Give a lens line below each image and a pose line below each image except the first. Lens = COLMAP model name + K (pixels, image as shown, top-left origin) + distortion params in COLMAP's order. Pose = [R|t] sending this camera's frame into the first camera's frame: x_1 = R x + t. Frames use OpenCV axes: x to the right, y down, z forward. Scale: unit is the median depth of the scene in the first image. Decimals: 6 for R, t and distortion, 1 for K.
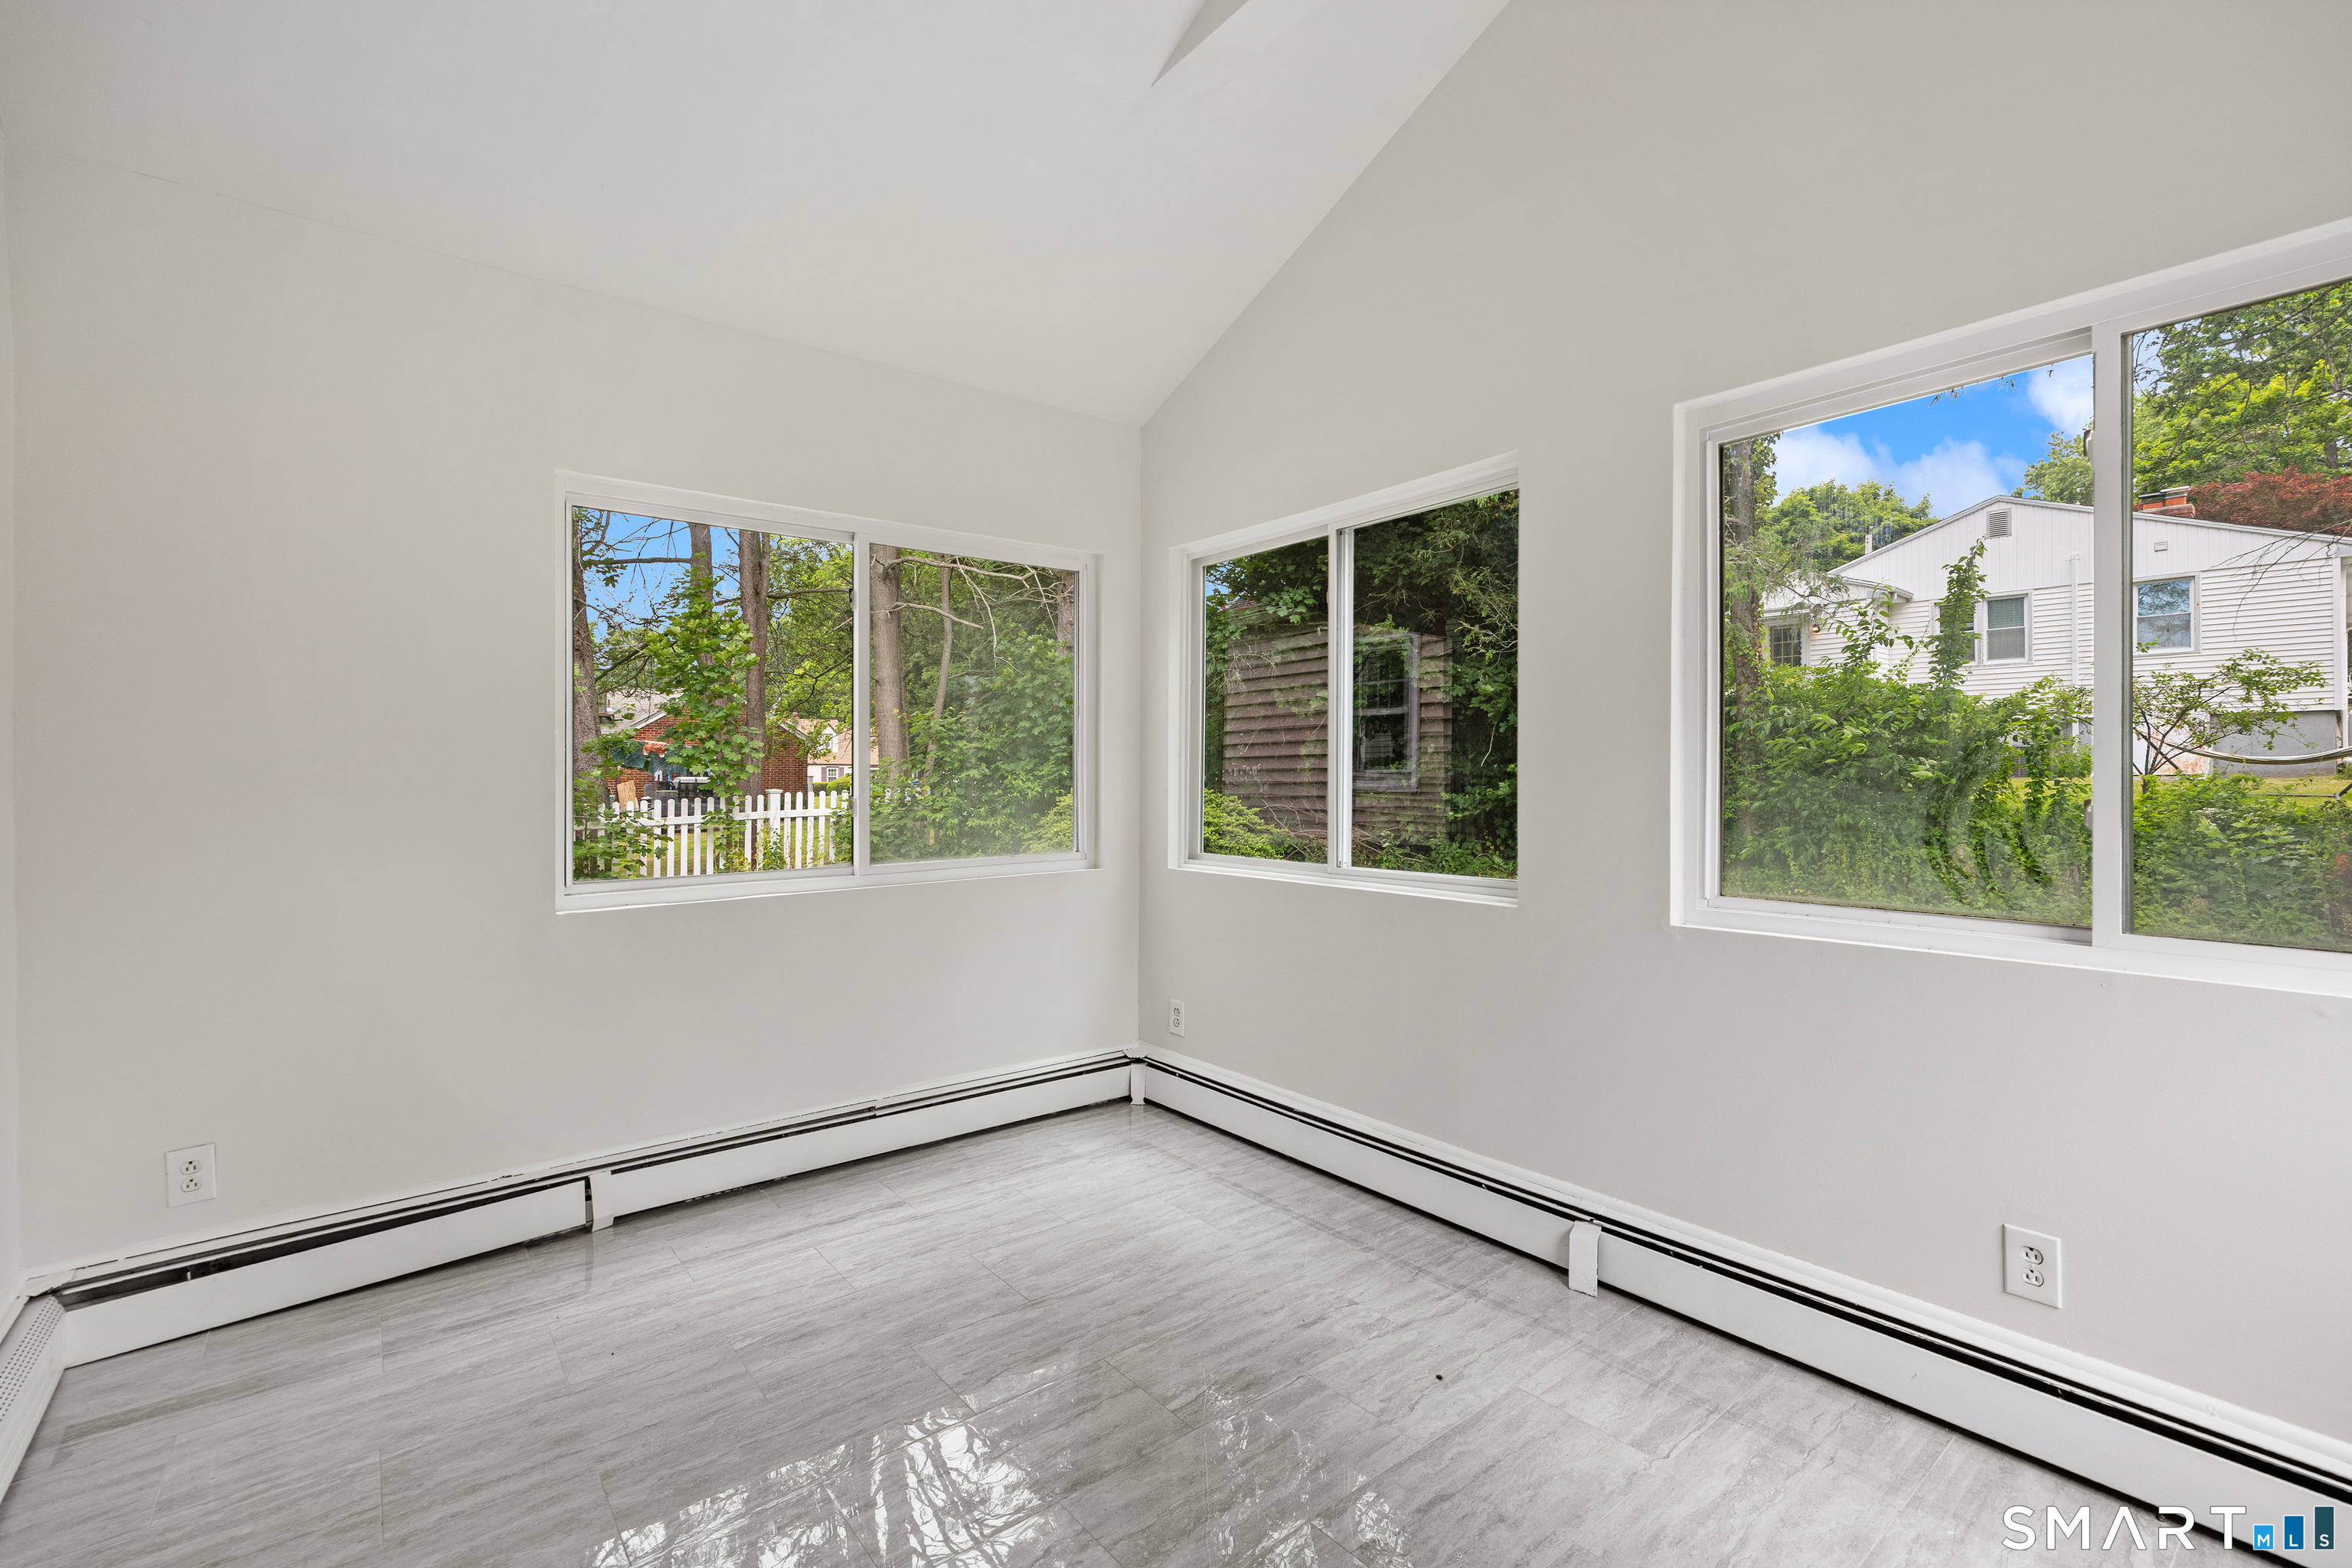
lens RADIAL K [[1025.5, 0, 1172.8], [0, 1025.5, 759.0], [0, 0, 1]] dist [-0.005938, -0.000623]
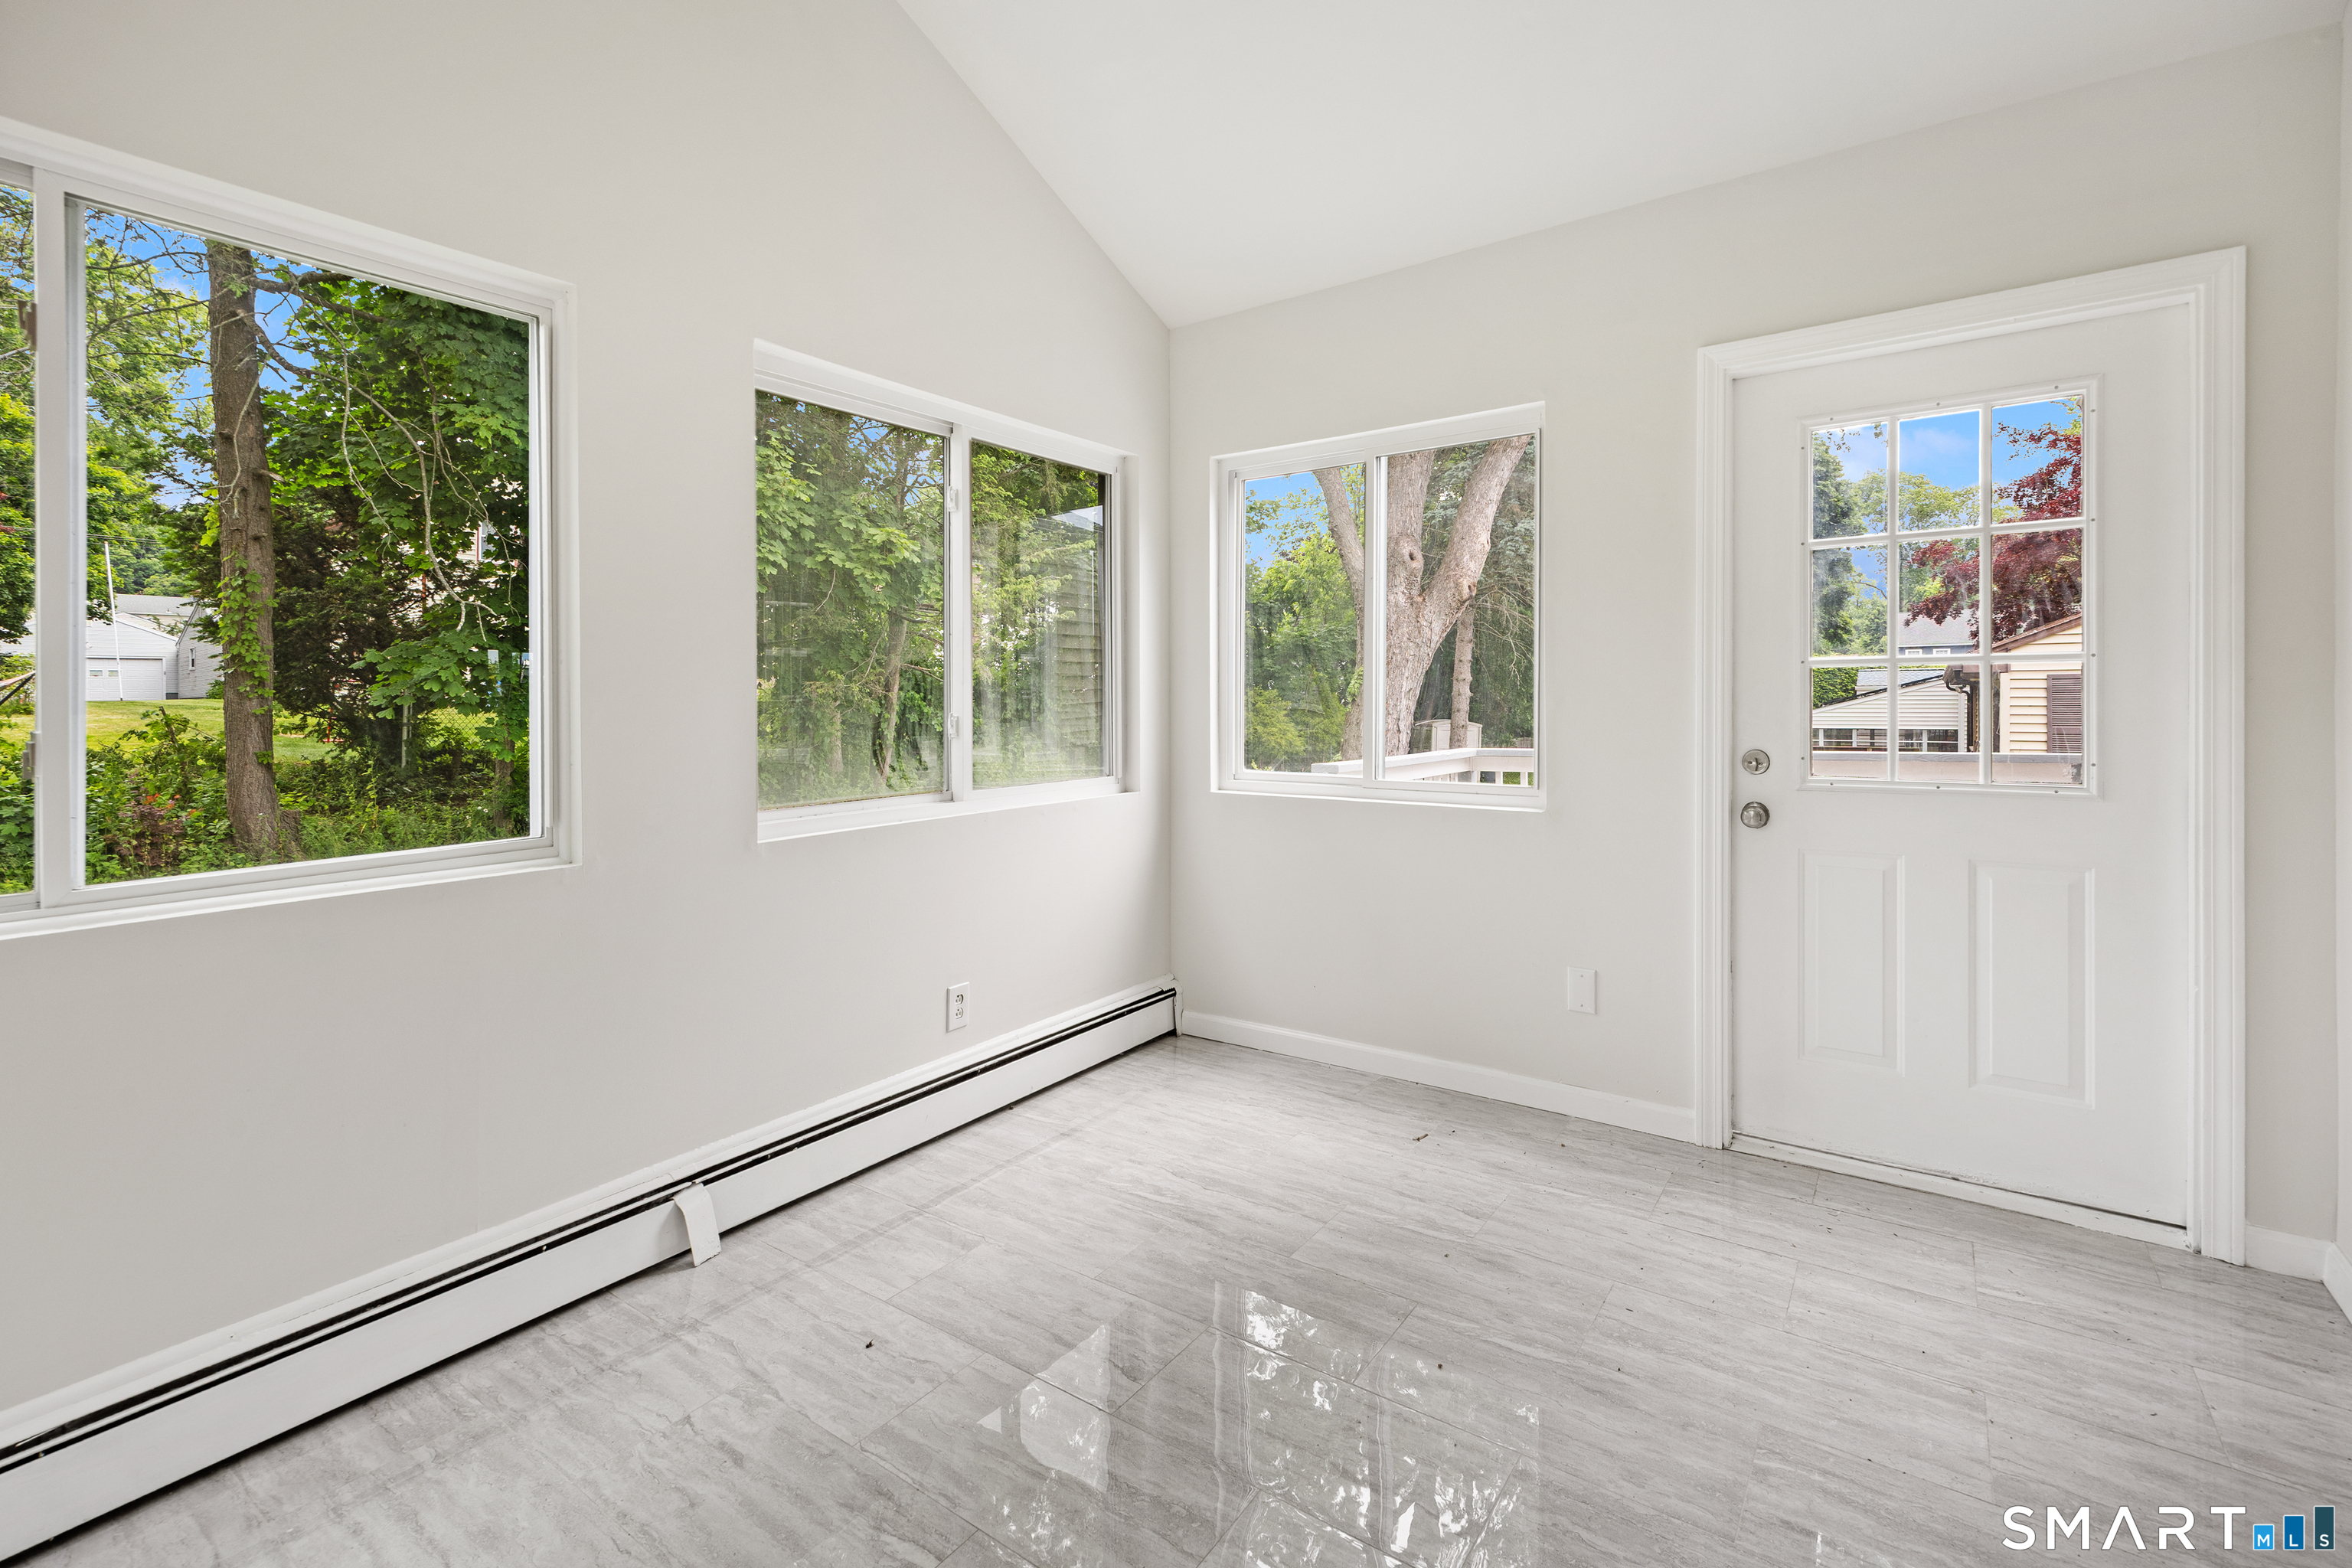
lens RADIAL K [[1052.6, 0, 1173.2], [0, 1052.6, 731.0], [0, 0, 1]] dist [0.014026, 0.000108]
pose [[-0.270044, -0.017607, 0.962687, -0.656898], [0.003491, 0.999808, 0.019265, 0.033688], [-0.962842, 0.008563, -0.269931, 0.905131]]
